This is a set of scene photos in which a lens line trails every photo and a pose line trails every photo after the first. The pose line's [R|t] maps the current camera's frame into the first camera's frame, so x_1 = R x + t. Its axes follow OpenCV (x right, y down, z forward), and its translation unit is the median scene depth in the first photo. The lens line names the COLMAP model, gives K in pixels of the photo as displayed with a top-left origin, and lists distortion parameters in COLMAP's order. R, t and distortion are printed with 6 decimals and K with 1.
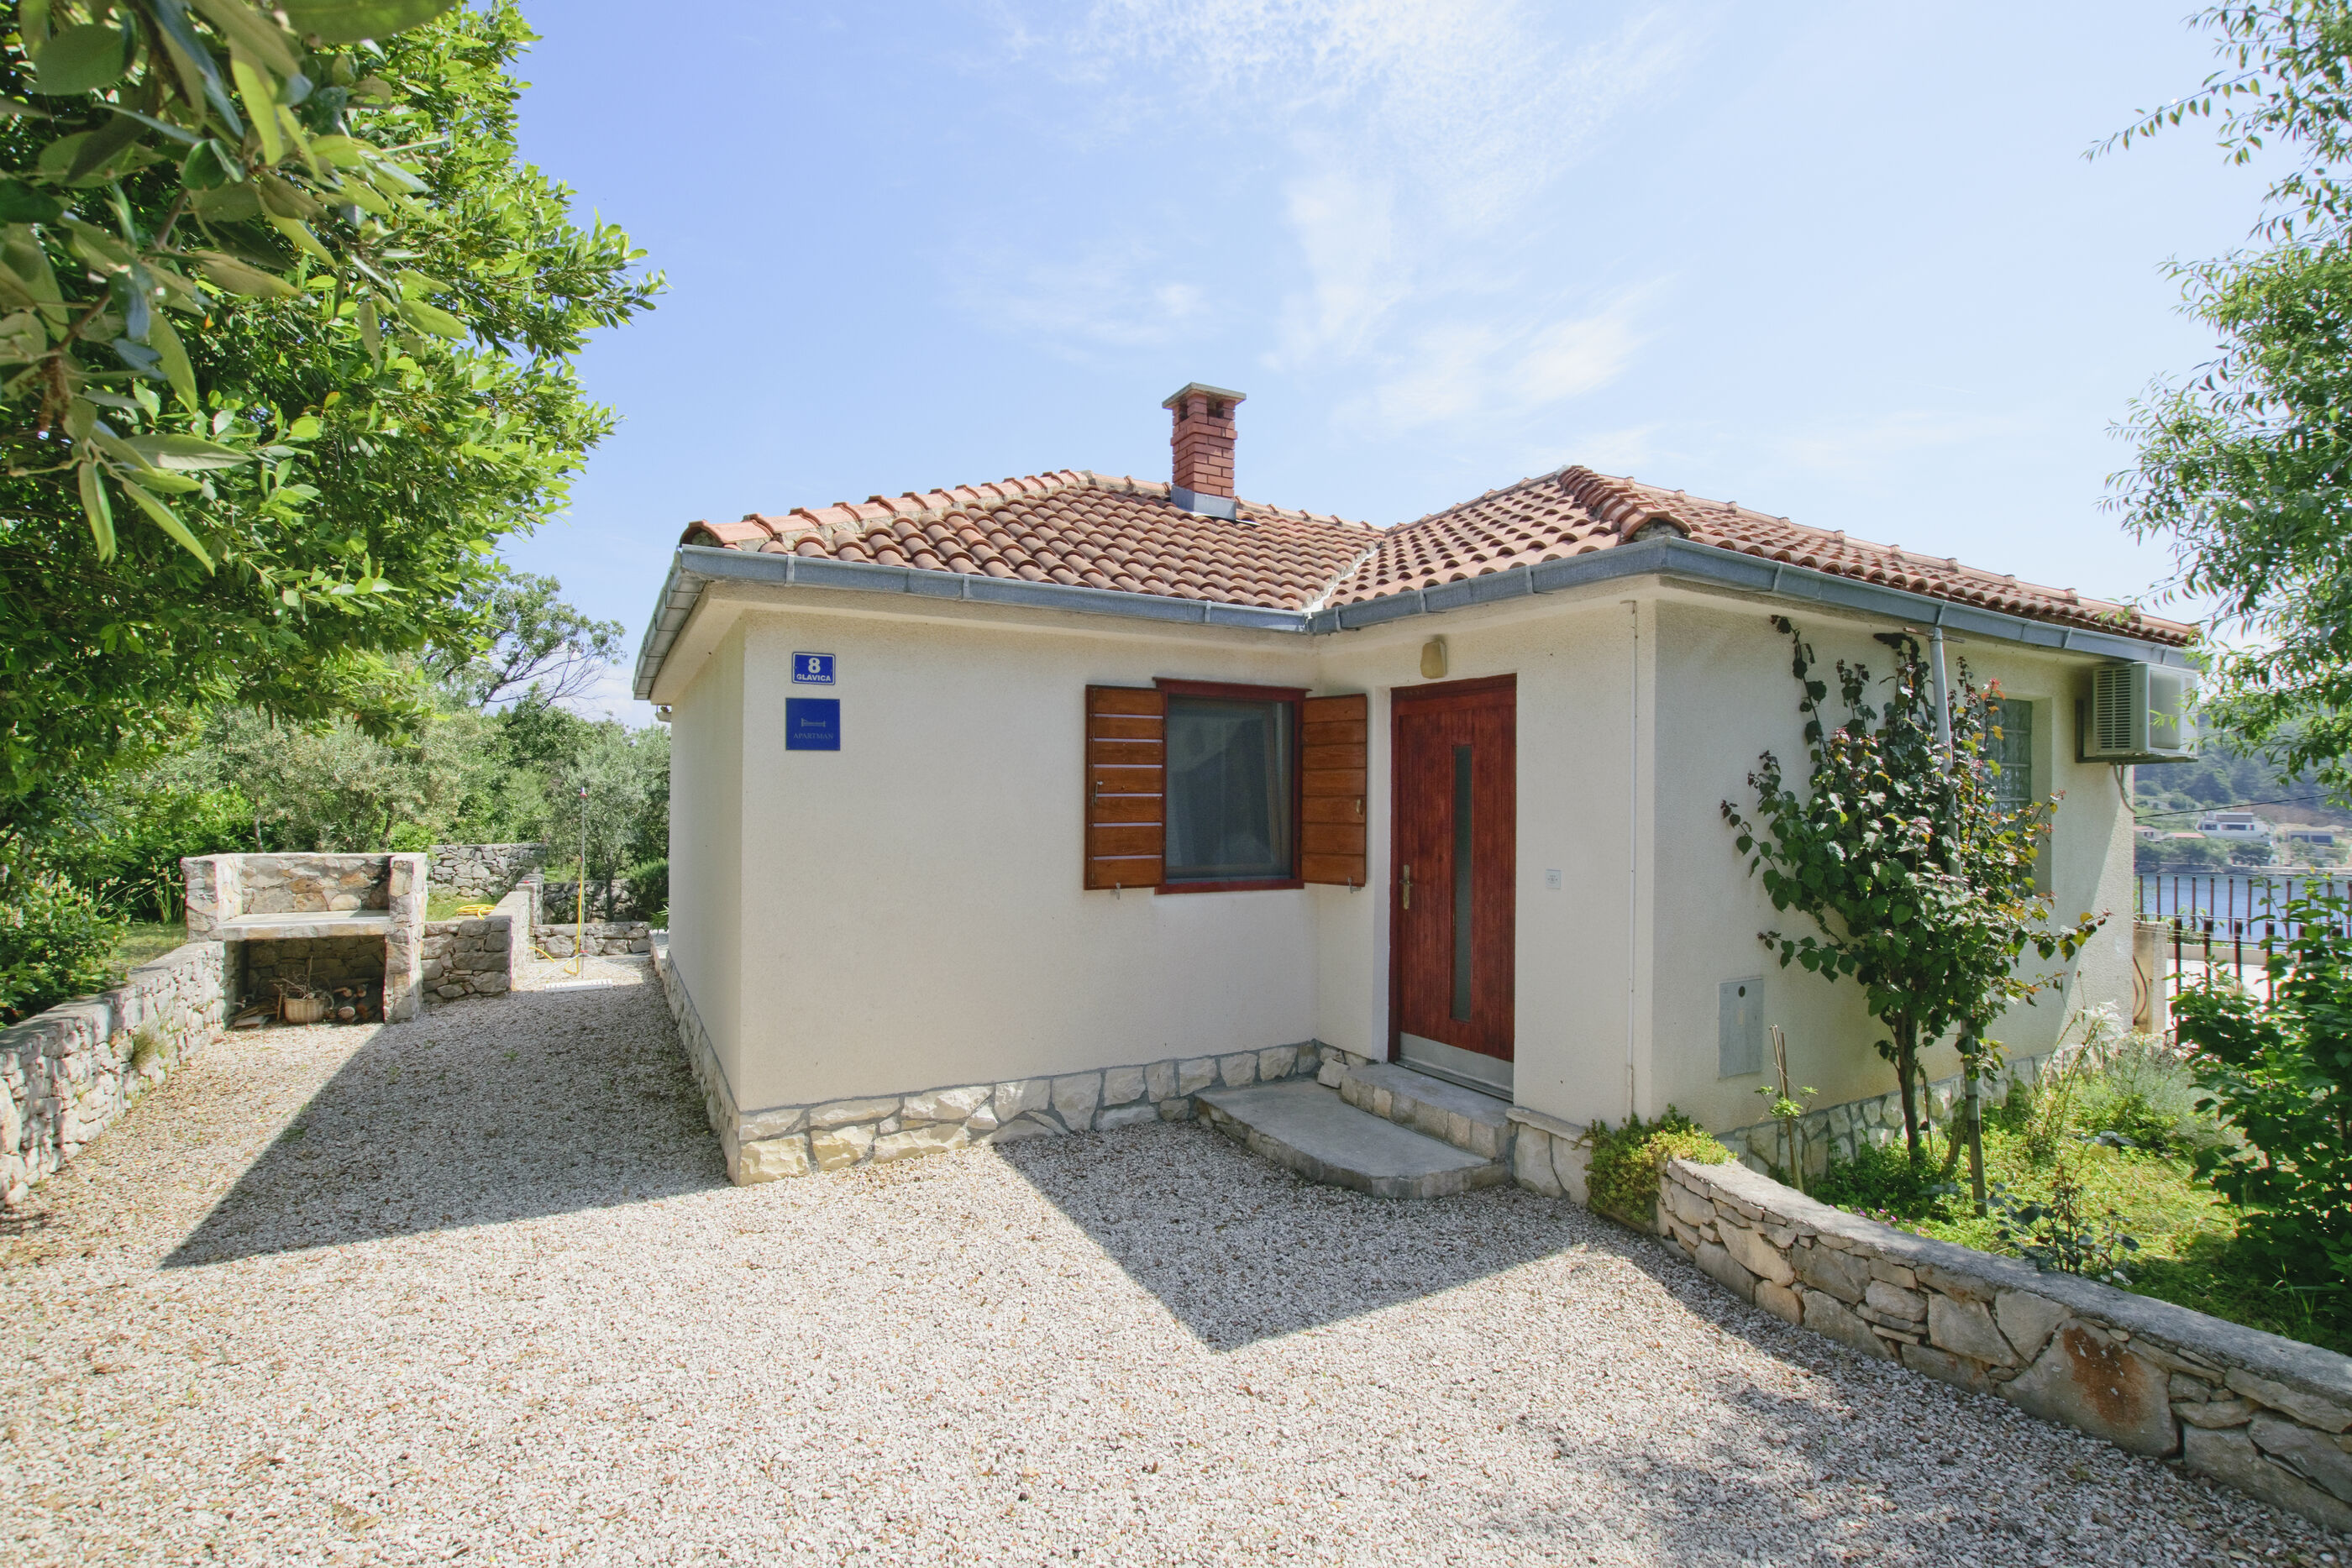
lens RADIAL K [[1015.8, 0, 1173.8], [0, 1015.8, 783.6], [0, 0, 1]] dist [0.006847, -0.003399]
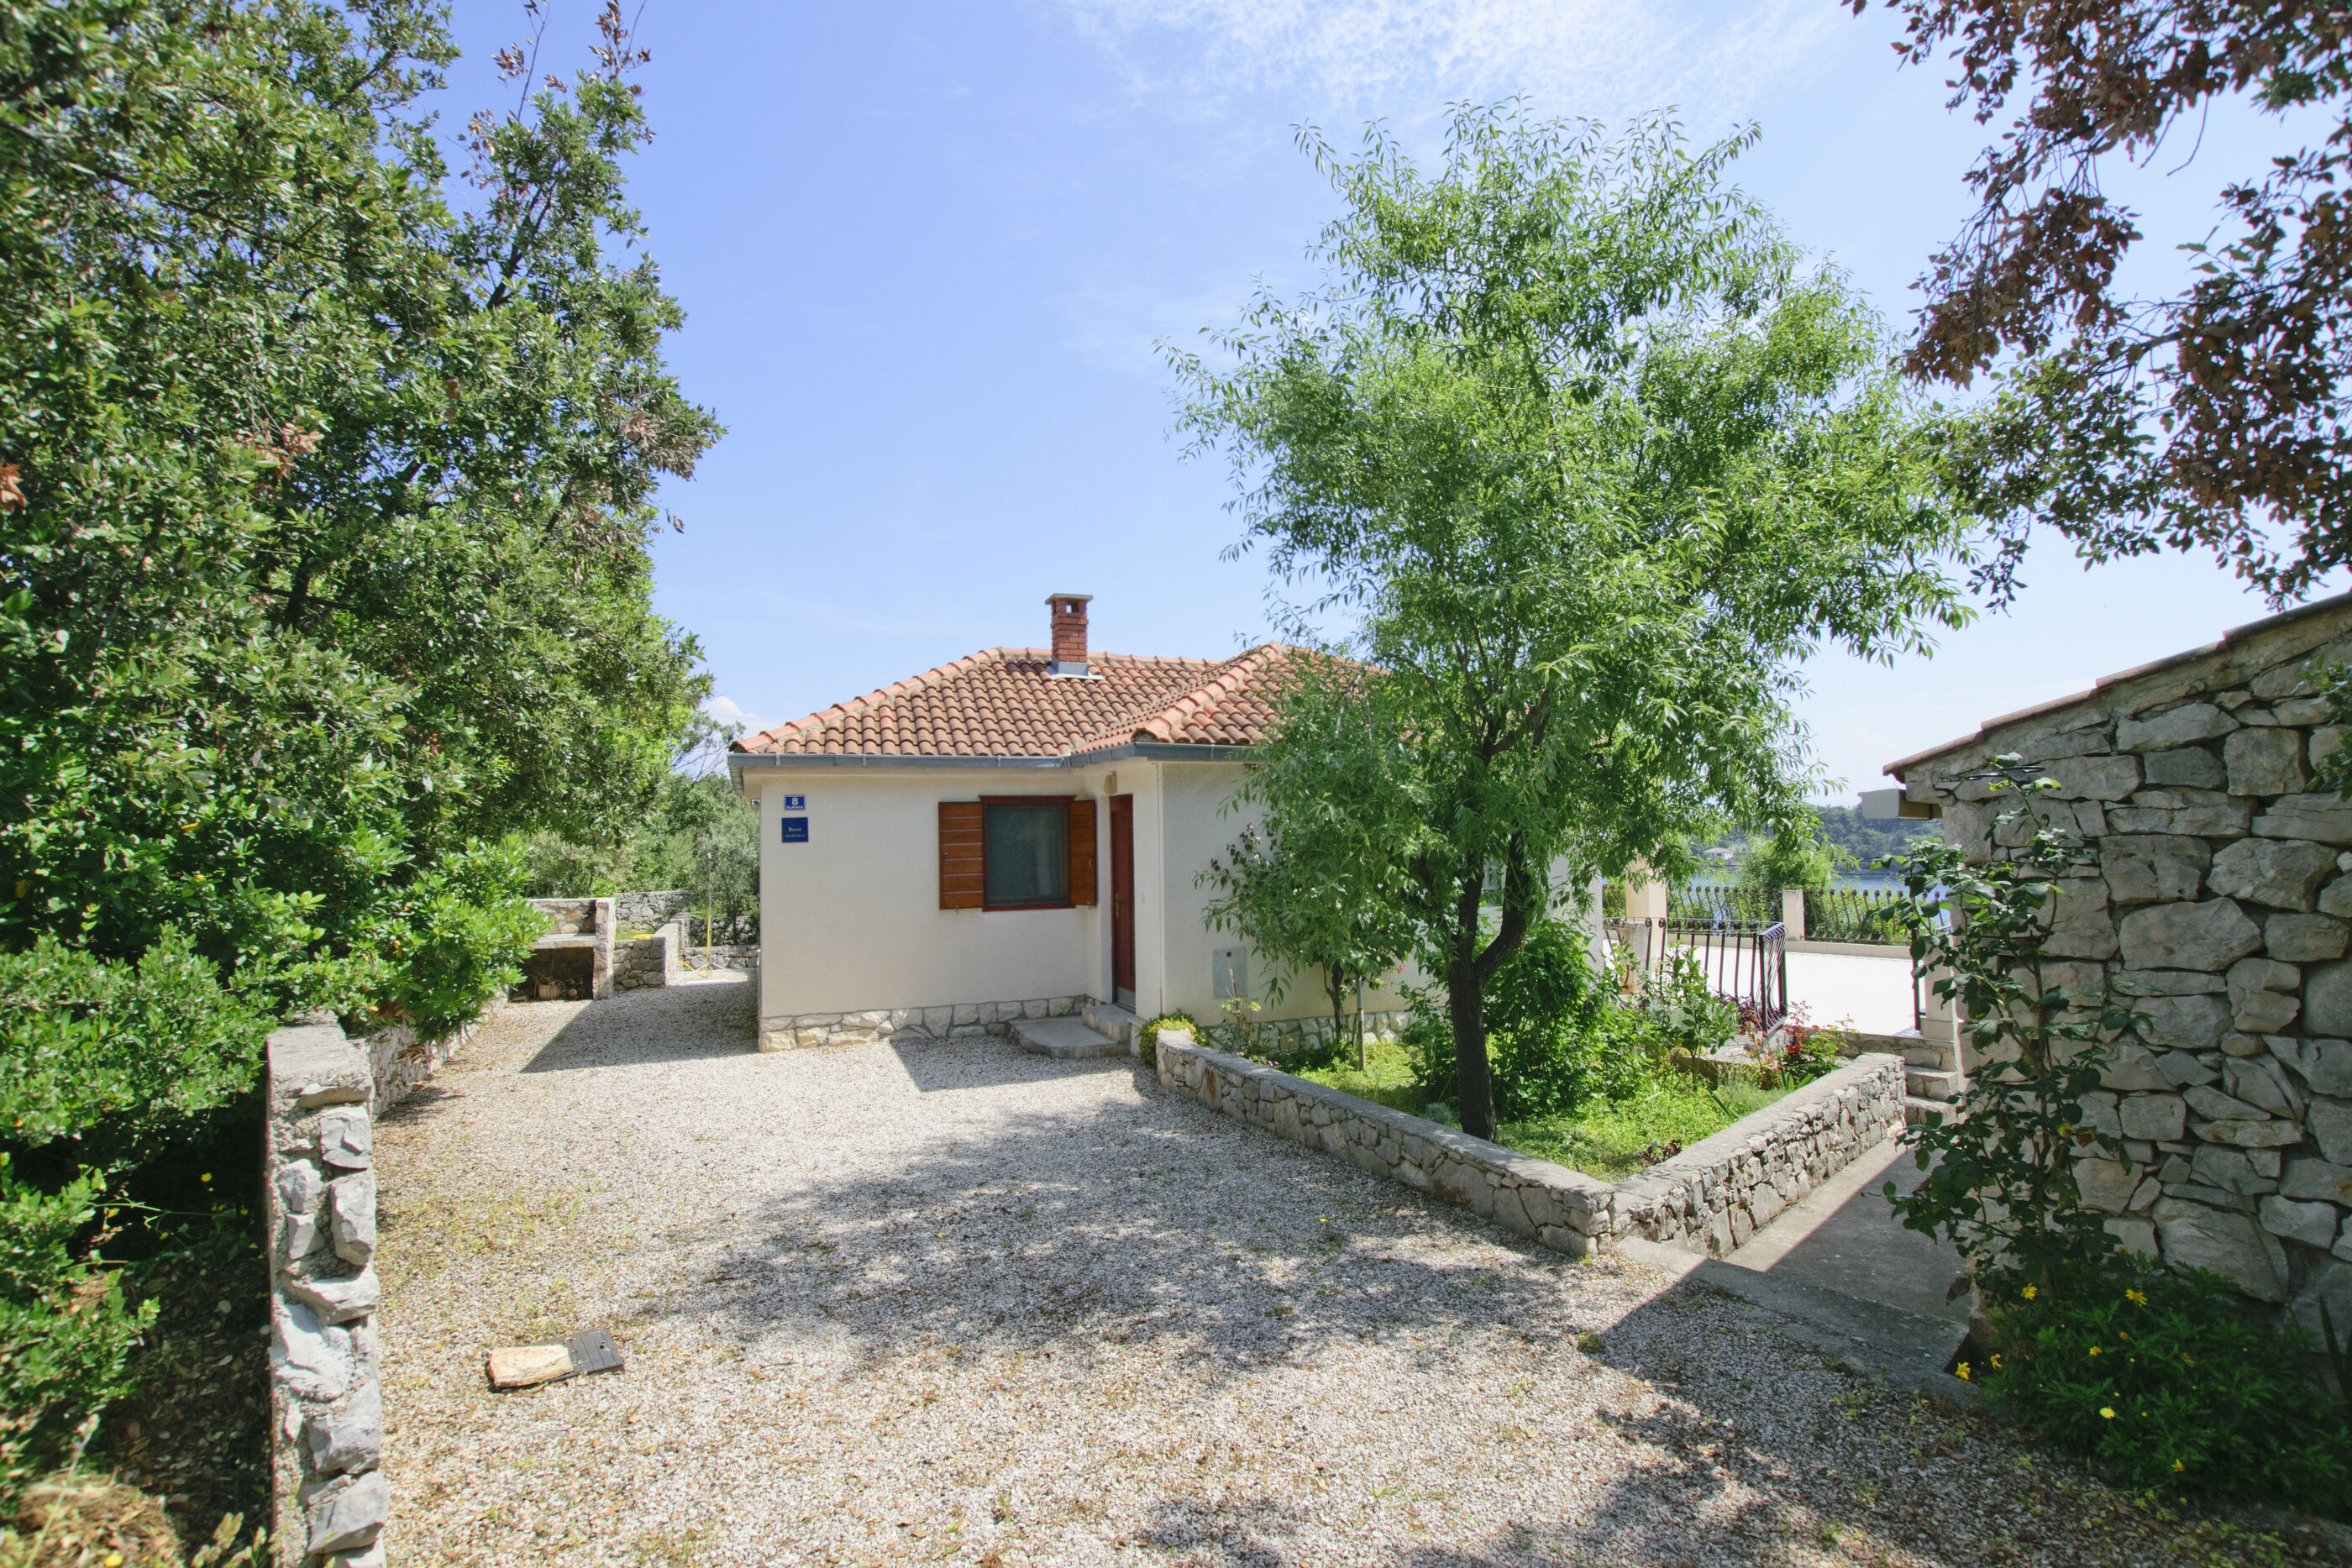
lens RADIAL K [[1133.5, 0, 1171.7], [0, 1133.5, 797.9], [0, 0, 1]] dist [0.089165, -0.000207]
pose [[0.984872, -0.027709, -0.171053, 0.506230], [0.025294, 0.999548, -0.016278, -0.042227], [0.171427, 0.011705, 0.985127, -0.734354]]
